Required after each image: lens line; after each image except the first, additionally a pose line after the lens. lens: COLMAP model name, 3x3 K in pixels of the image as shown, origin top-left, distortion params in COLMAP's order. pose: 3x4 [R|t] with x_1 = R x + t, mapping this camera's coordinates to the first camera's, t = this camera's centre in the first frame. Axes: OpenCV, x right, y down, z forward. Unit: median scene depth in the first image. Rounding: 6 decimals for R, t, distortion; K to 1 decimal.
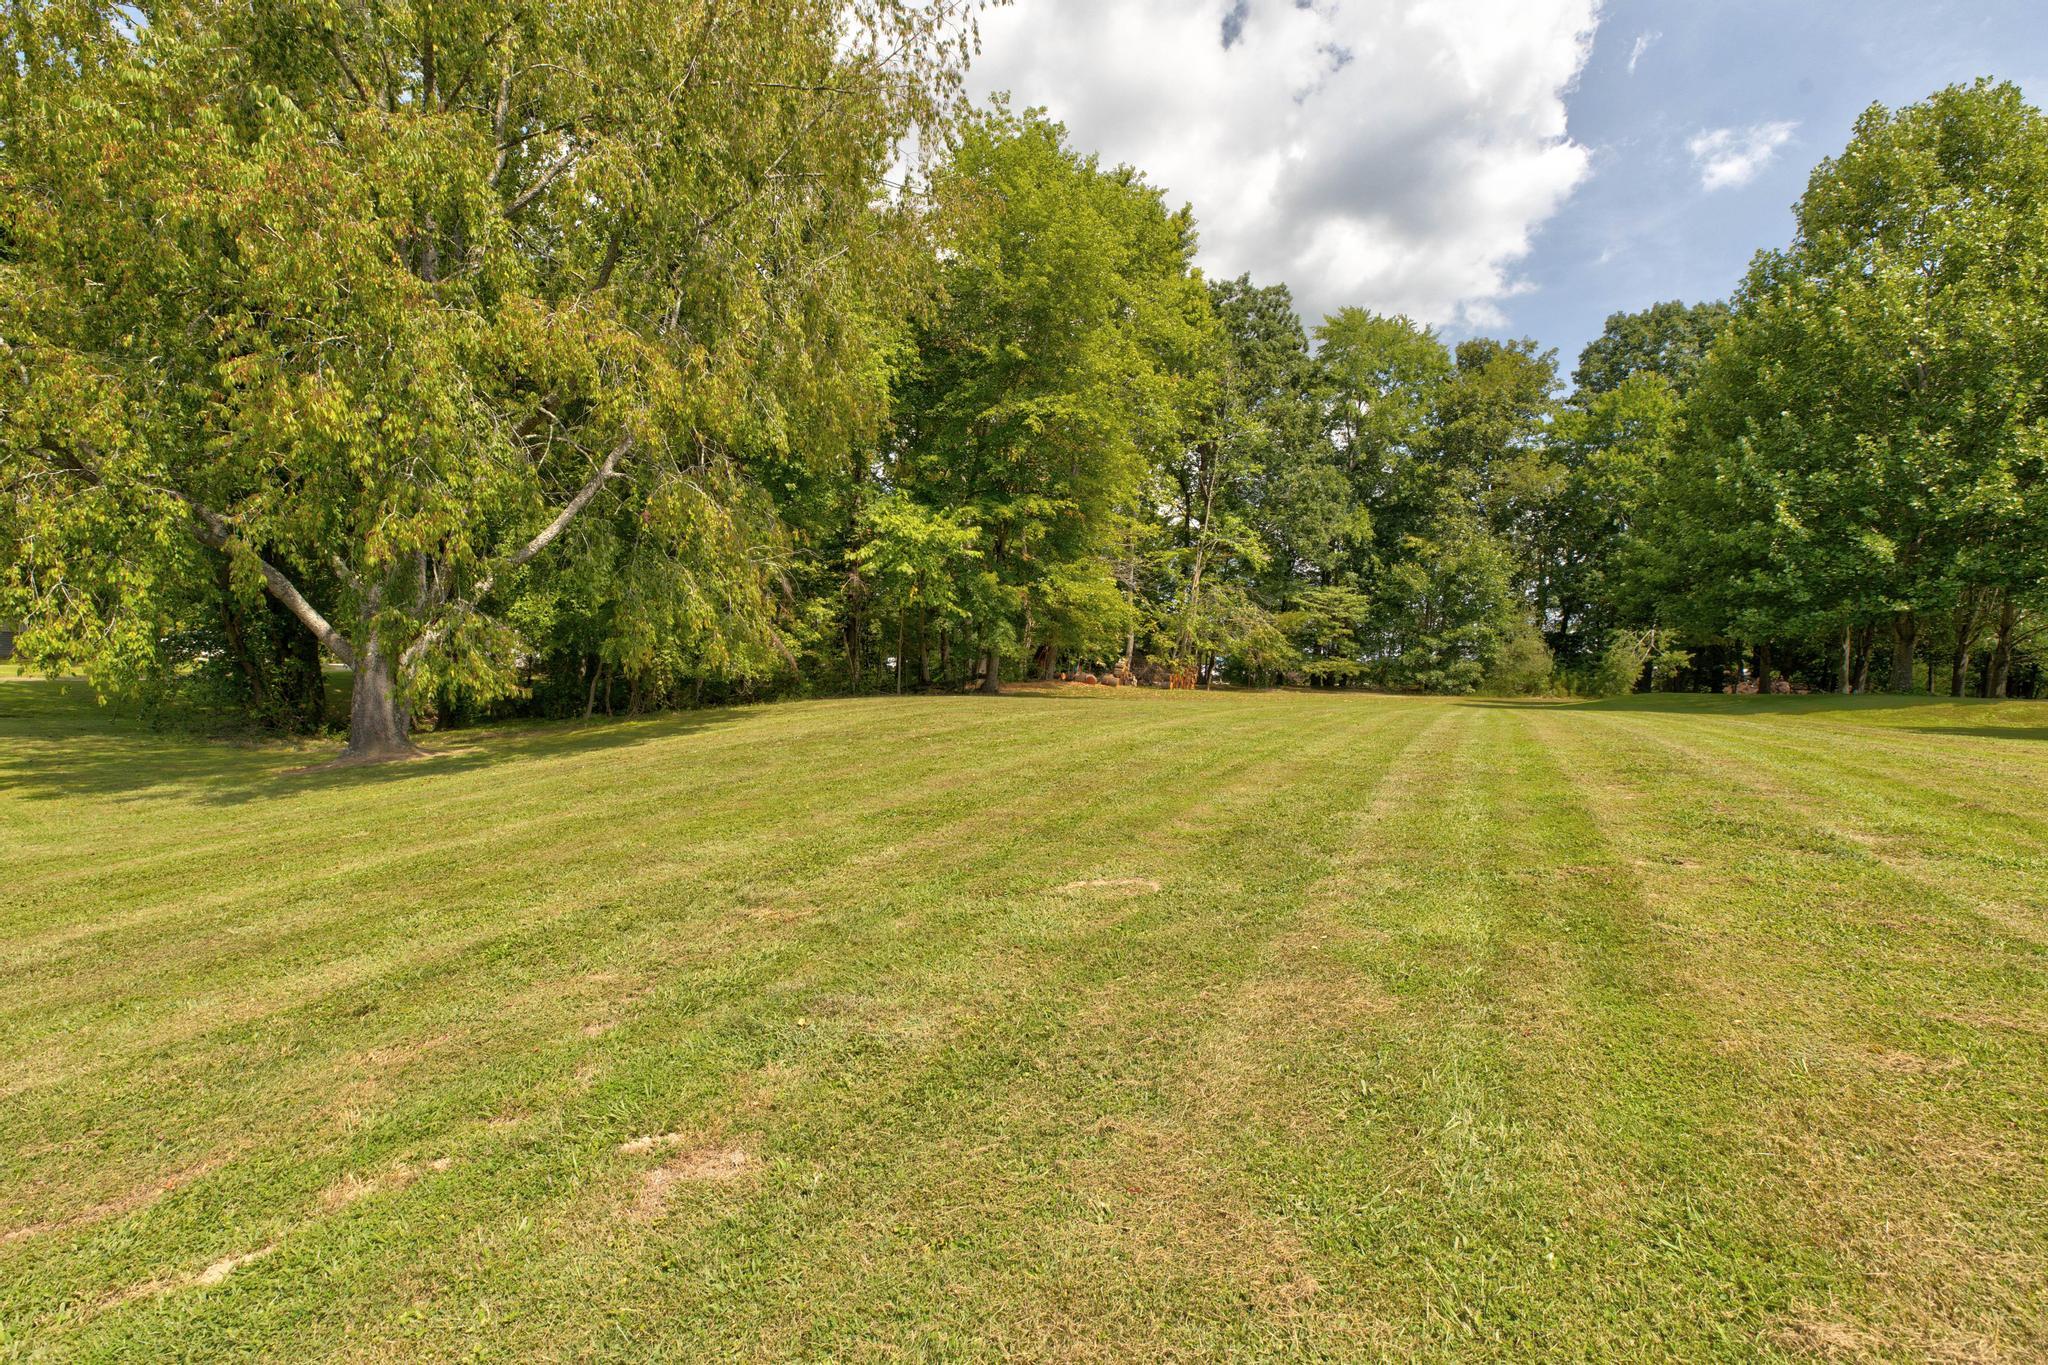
lens RADIAL K [[931.9, 0, 1026.2], [0, 931.9, 689.0], [0, 0, 1]] dist [-0.000338, -0.023629]
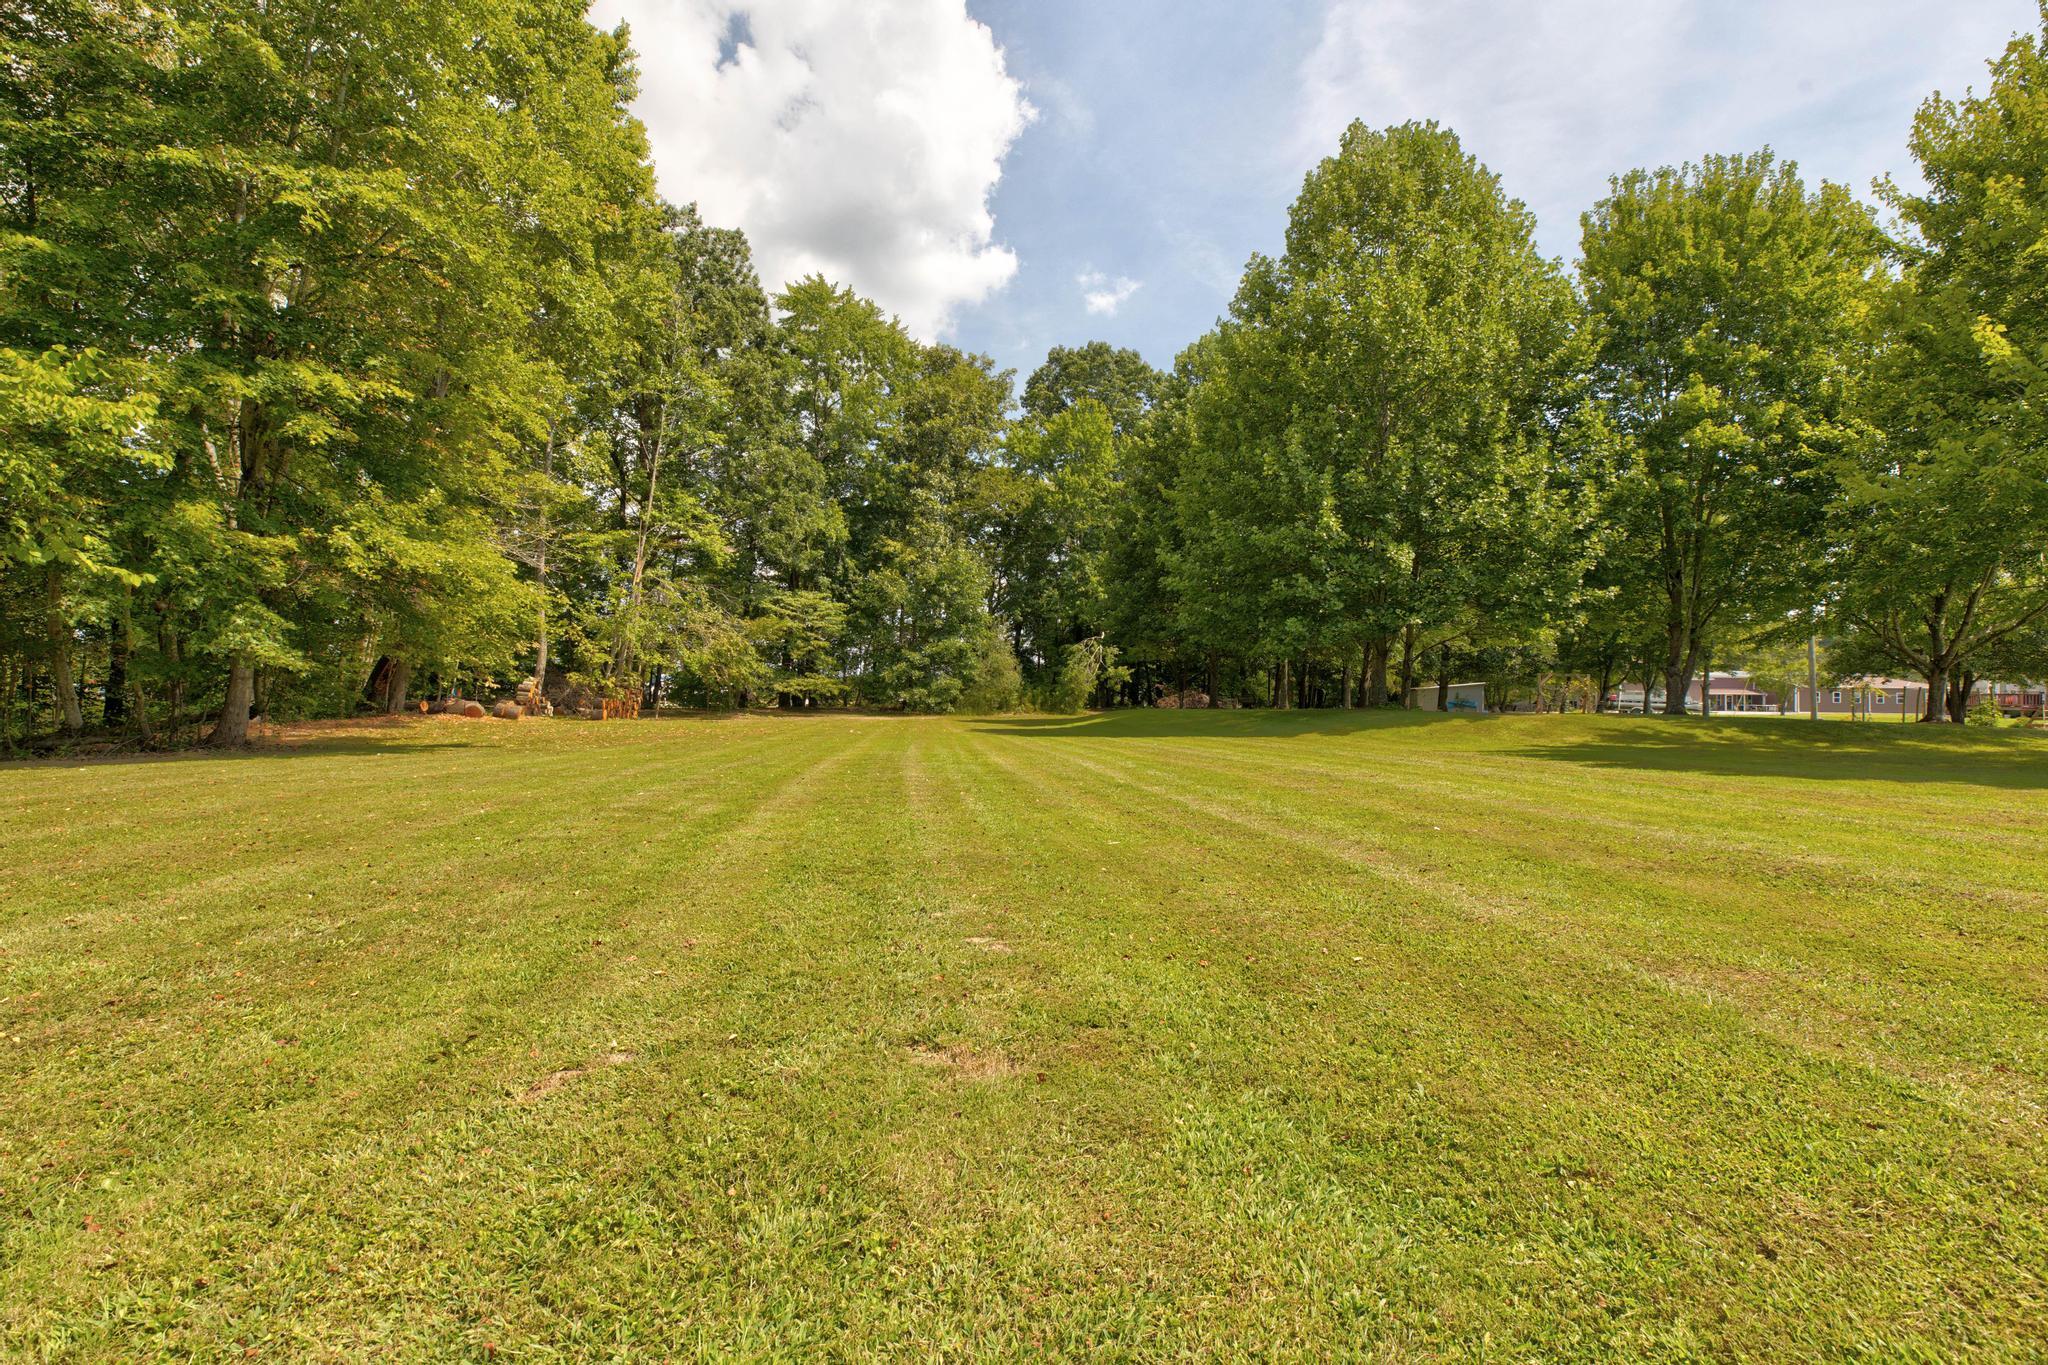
lens RADIAL K [[931.9, 0, 1026.2], [0, 931.9, 689.0], [0, 0, 1]] dist [-0.000338, -0.023629]
pose [[0.834899, -0.013980, 0.550226, 0.025964], [0.023910, 0.999655, -0.010882, -0.006447], [-0.549884, 0.022241, 0.834945, 0.180125]]
